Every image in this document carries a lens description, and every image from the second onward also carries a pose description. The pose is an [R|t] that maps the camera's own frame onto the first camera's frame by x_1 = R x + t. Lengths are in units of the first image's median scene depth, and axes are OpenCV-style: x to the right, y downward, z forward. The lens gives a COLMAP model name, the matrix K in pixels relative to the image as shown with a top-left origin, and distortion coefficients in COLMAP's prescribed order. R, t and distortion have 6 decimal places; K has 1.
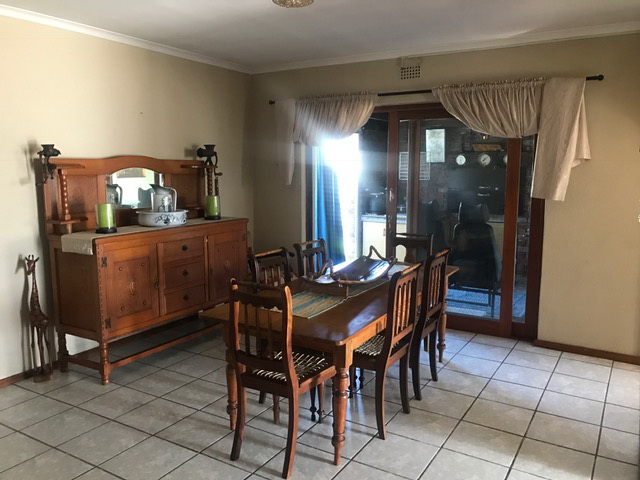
lens RADIAL K [[518.9, 0, 320.4], [0, 518.9, 241.0], [0, 0, 1]] dist [0.053329, -0.043933]
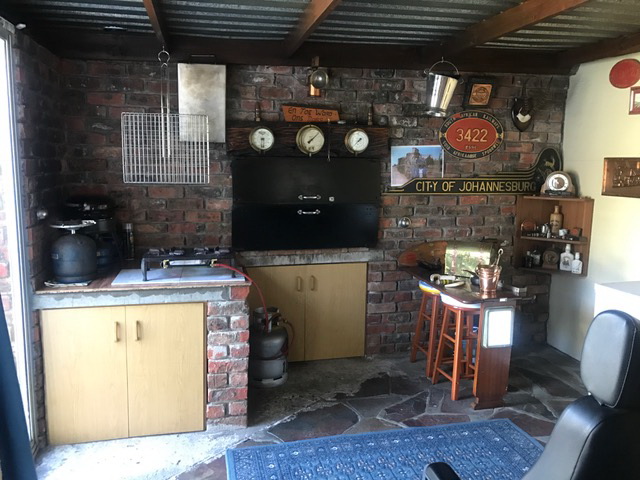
lens RADIAL K [[518.9, 0, 318.5], [0, 518.9, 239.2], [0, 0, 1]] dist [0.053329, -0.043933]
pose [[0.718188, -0.099973, 0.688630, -0.019669], [0.086881, 0.994765, 0.053807, -0.087350], [-0.690404, 0.021186, 0.723114, 0.630554]]
